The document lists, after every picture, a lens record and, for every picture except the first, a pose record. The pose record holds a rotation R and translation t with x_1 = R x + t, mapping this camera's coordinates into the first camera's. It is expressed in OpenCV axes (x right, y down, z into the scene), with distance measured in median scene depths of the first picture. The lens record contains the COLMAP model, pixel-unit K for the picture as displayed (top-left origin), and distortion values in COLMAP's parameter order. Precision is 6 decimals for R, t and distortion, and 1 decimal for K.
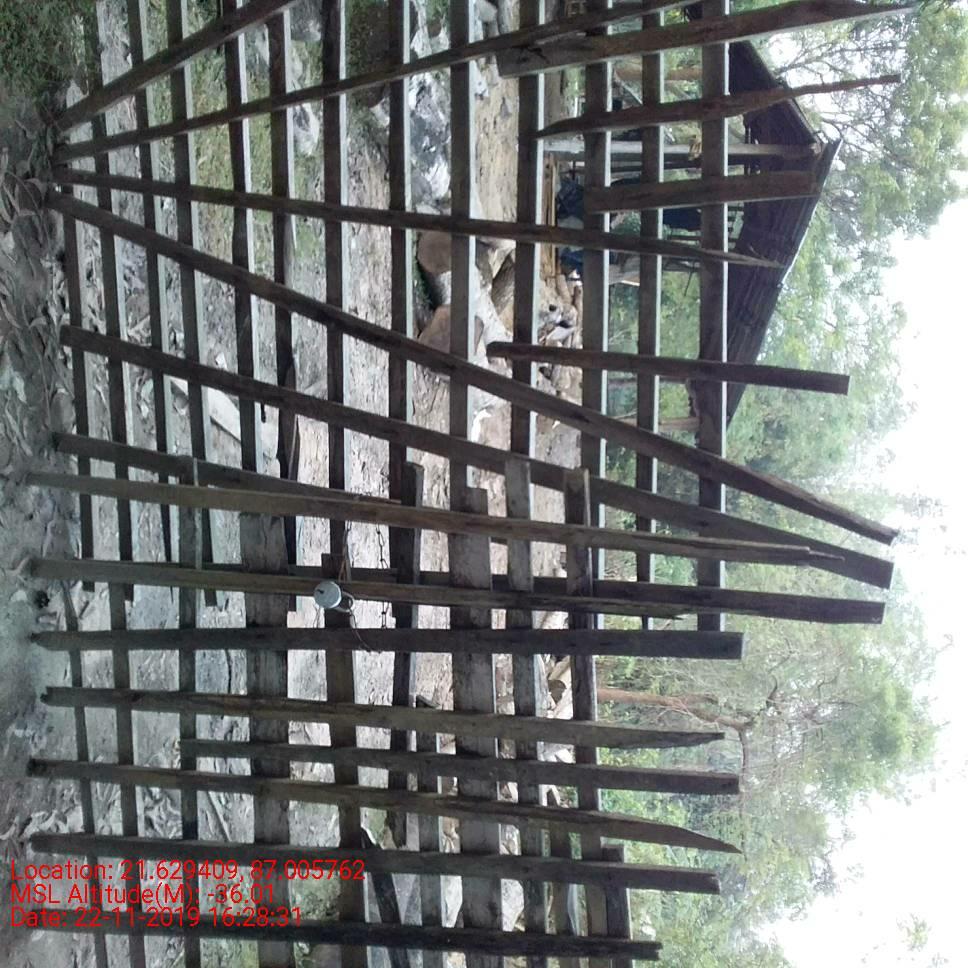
lens RADIAL K [[1170.4, 0, 471.5], [0, 1170.4, 511.7], [0, 0, 1]] dist [0.085633, -0.209752]
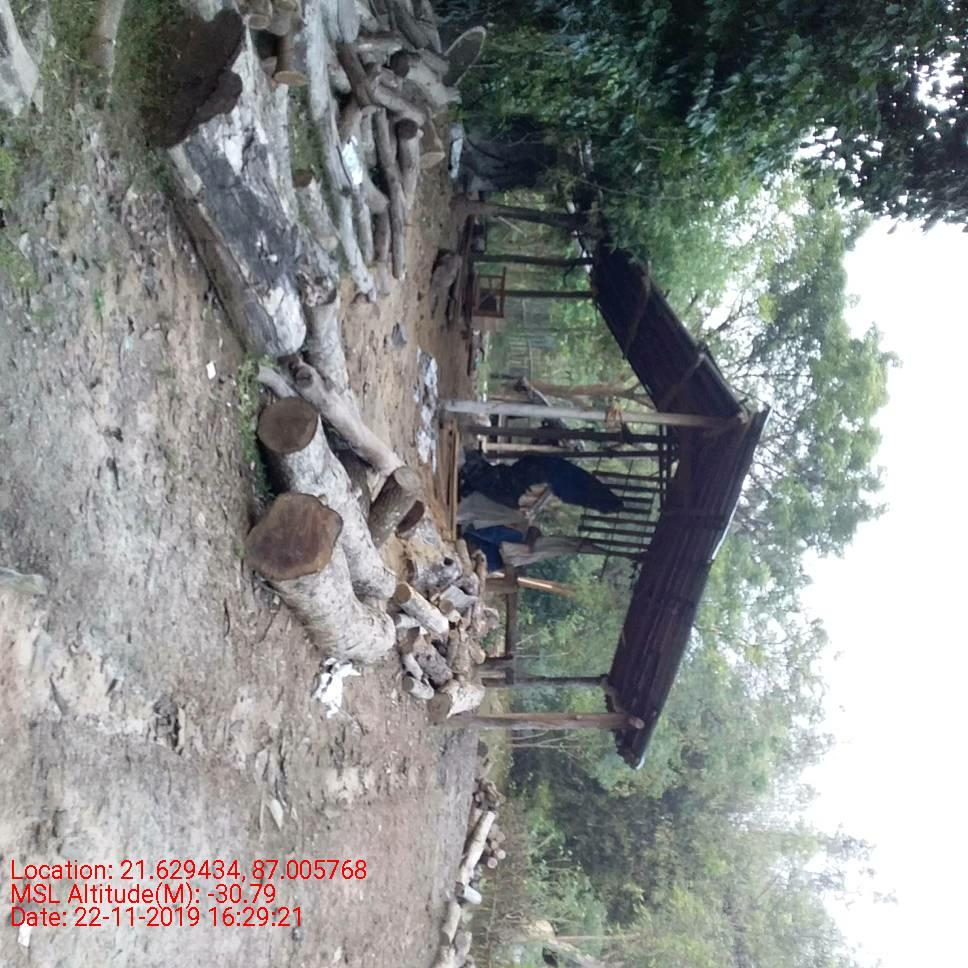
lens RADIAL K [[1170.4, 0, 471.5], [0, 1170.4, 511.7], [0, 0, 1]] dist [0.085633, -0.209752]
pose [[0.996490, 0.042896, 0.071886, 0.016088], [-0.021330, 0.960494, -0.277482, 0.014079], [-0.080949, 0.274975, 0.958038, 0.129951]]
